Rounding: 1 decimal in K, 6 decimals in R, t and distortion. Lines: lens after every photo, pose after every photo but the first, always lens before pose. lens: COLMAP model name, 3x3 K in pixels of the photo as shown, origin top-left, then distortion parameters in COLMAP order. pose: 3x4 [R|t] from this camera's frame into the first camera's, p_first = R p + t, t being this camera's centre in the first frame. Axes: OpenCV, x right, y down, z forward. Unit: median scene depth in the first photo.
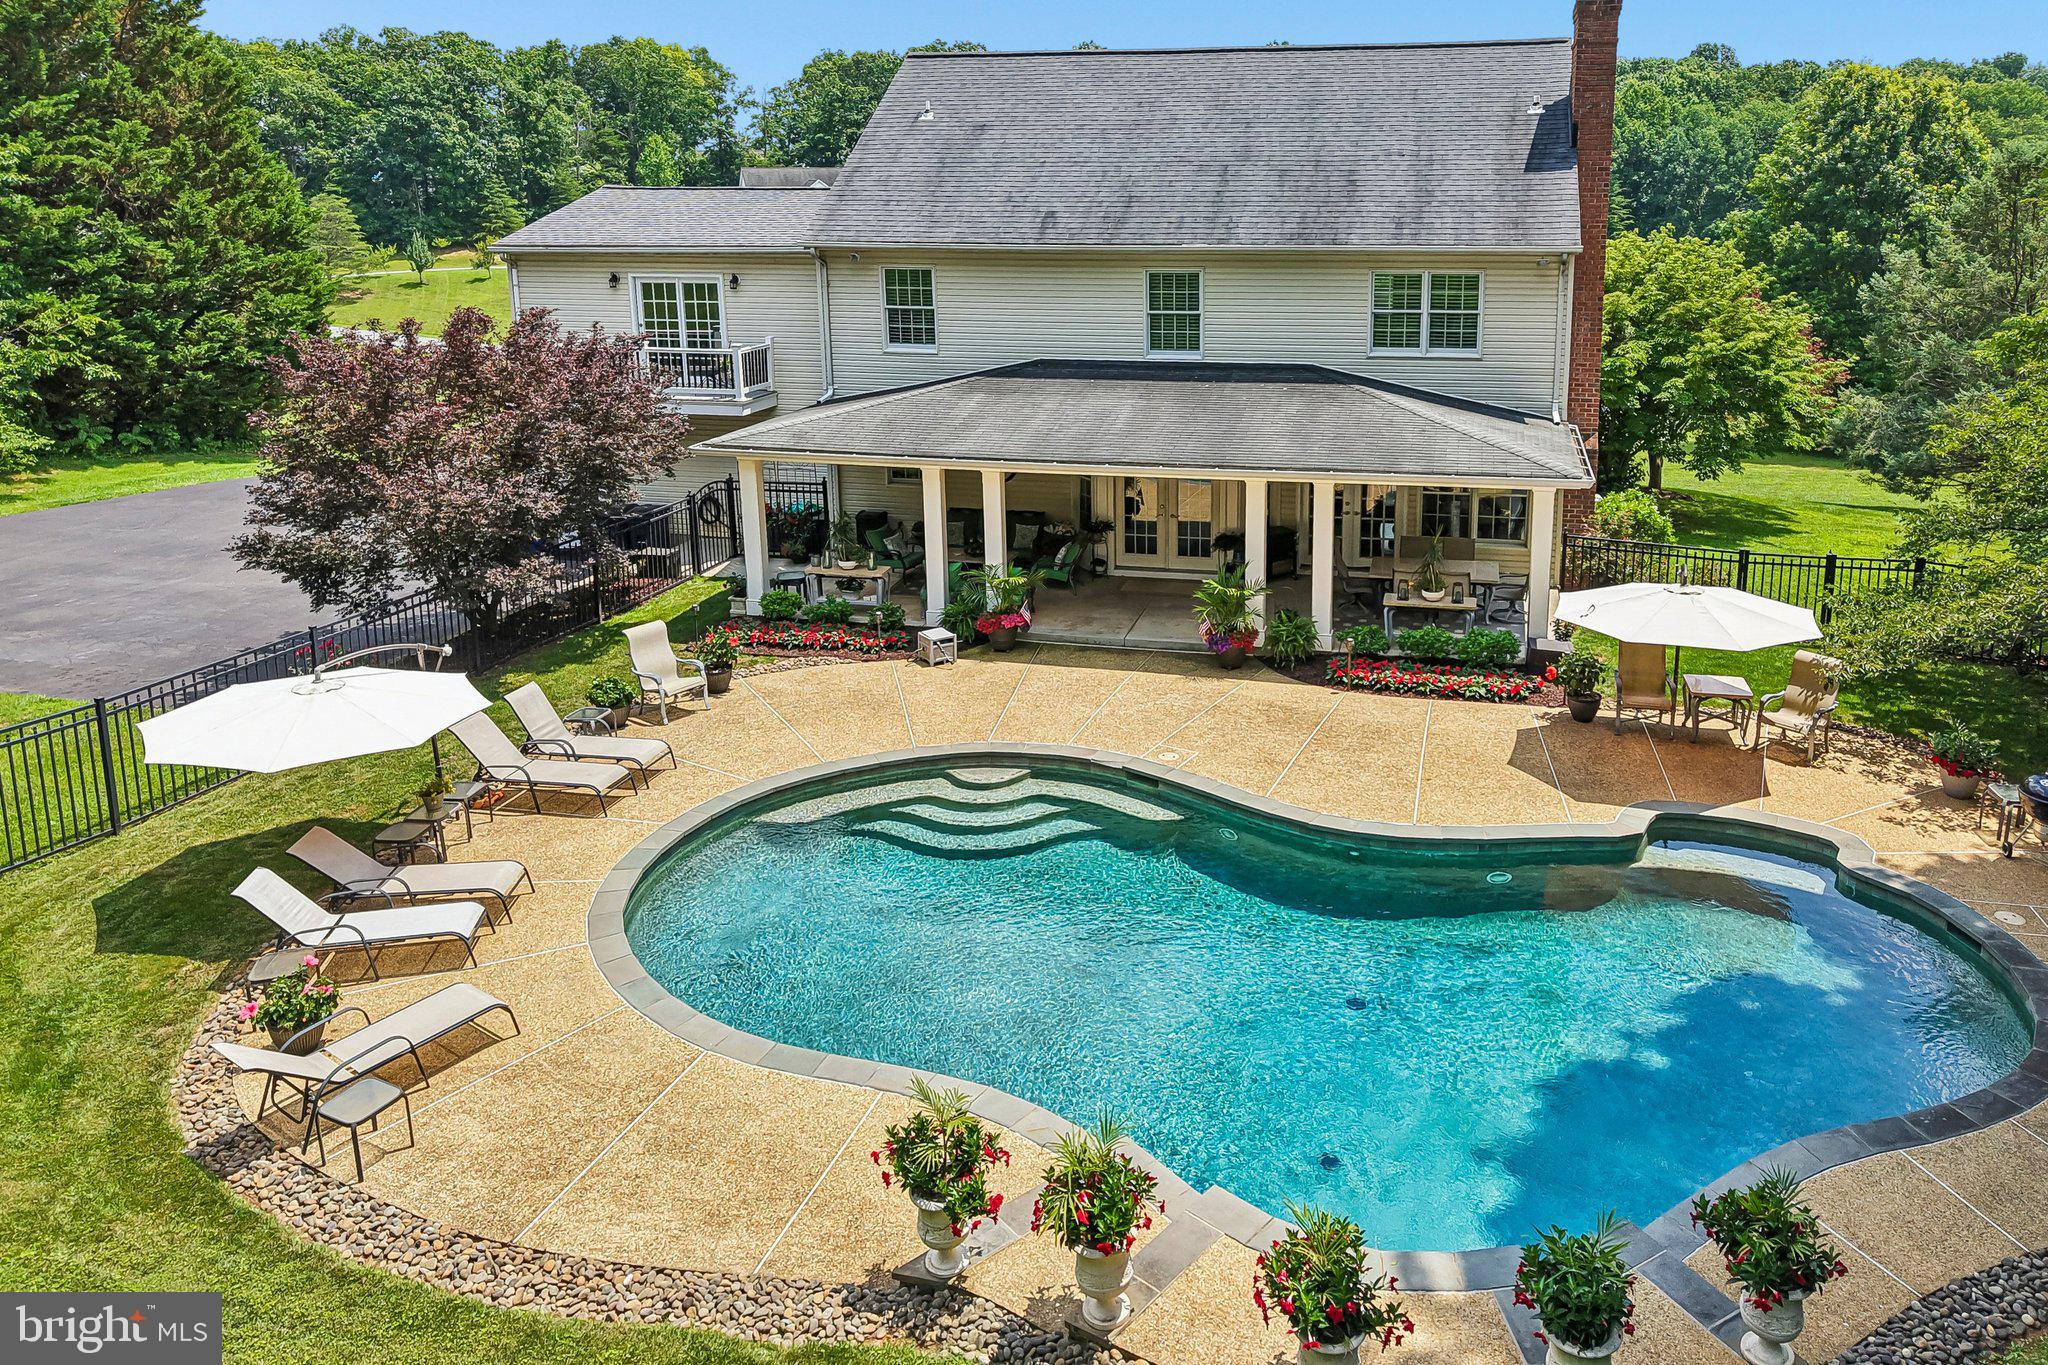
lens RADIAL K [[1430.2, 0, 1152.0], [0, 1430.2, 462.4], [0, 0, 1]] dist [0.020104, -0.017360]
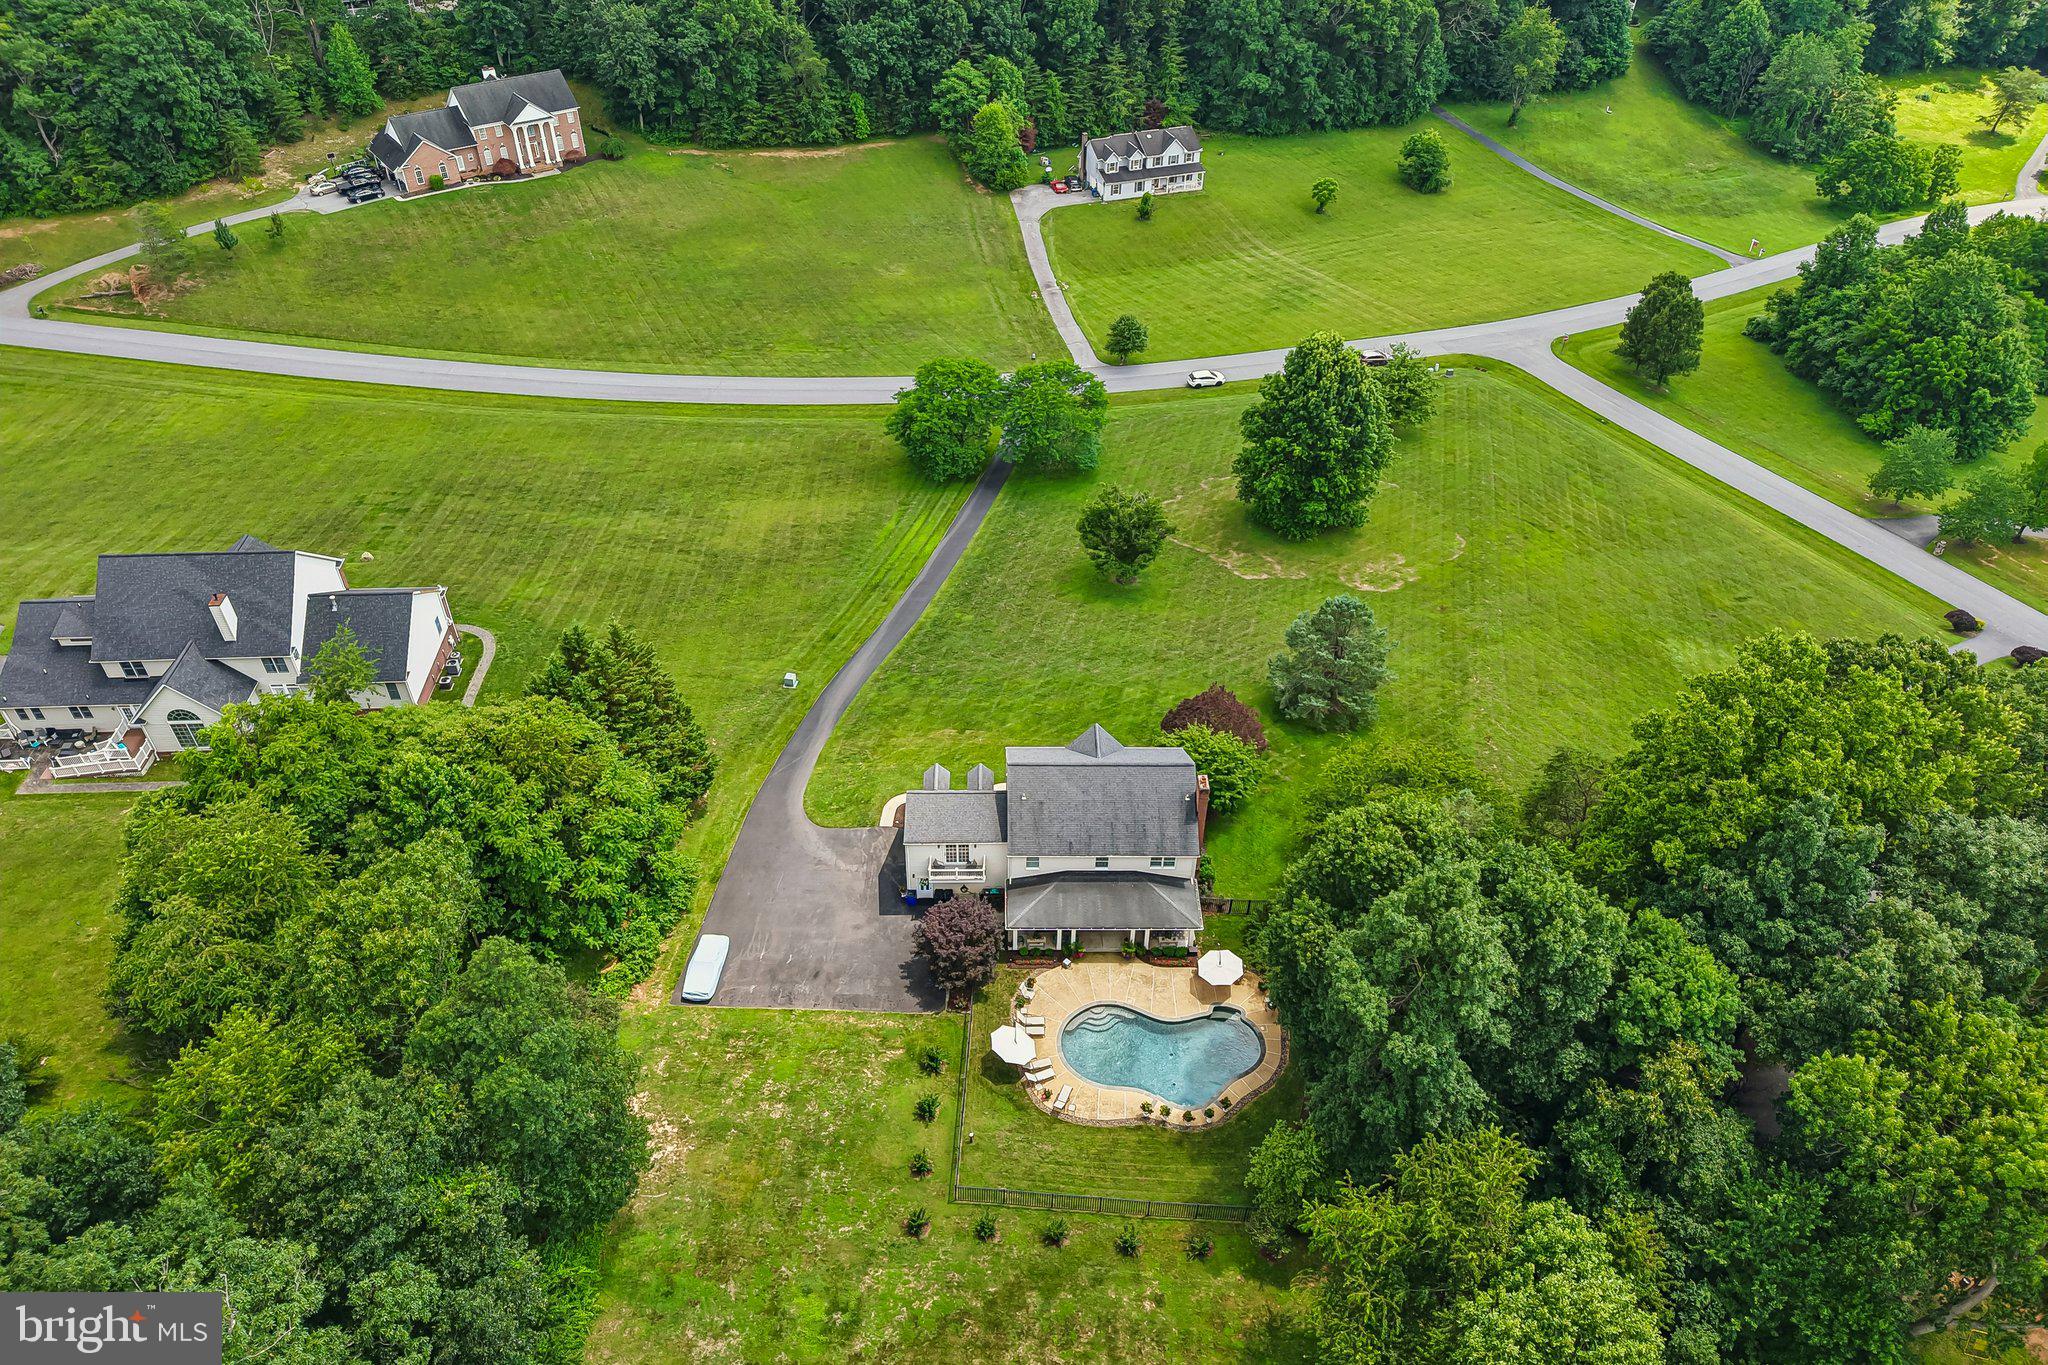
lens RADIAL K [[1357.5, 0, 1019.3], [0, 1357.5, 677.0], [0, 0, 1]] dist [0.034471, -0.034288]
pose [[0.973822, -0.133555, 0.183941, -0.866406], [0.027250, 0.871950, 0.488837, -2.499938], [-0.225674, -0.471027, 0.852763, -2.012612]]
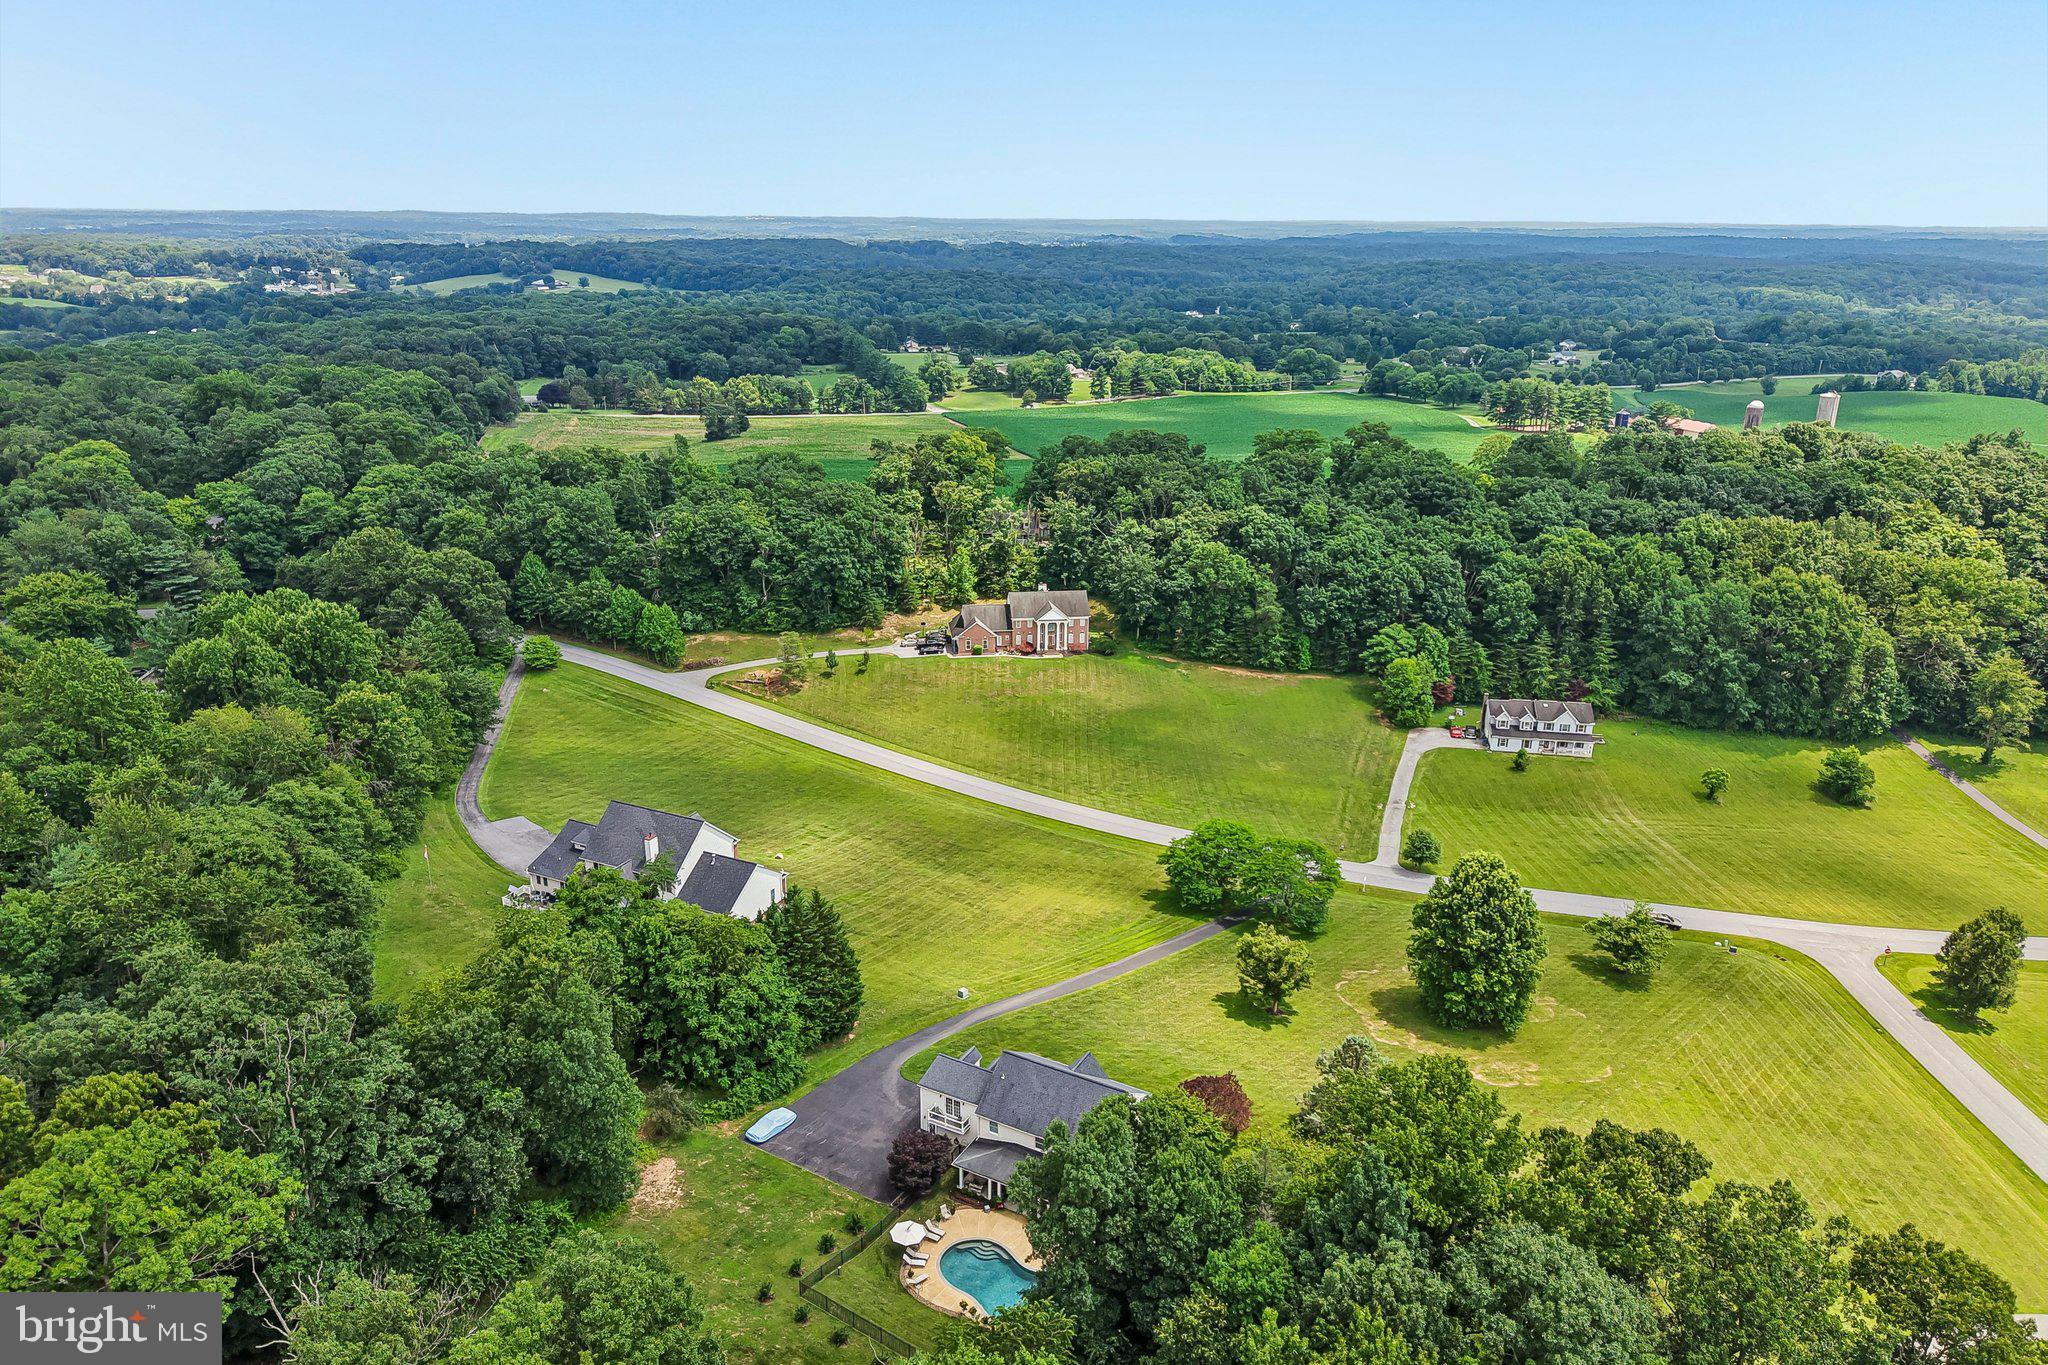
lens RADIAL K [[1357.5, 0, 1022.9], [0, 1357.5, 686.1], [0, 0, 1]] dist [0.034471, -0.034288]
pose [[0.958477, 0.102472, -0.266121, 1.161316], [-0.064179, 0.986780, 0.148817, -2.602505], [0.277853, -0.125558, 0.952383, -3.722917]]
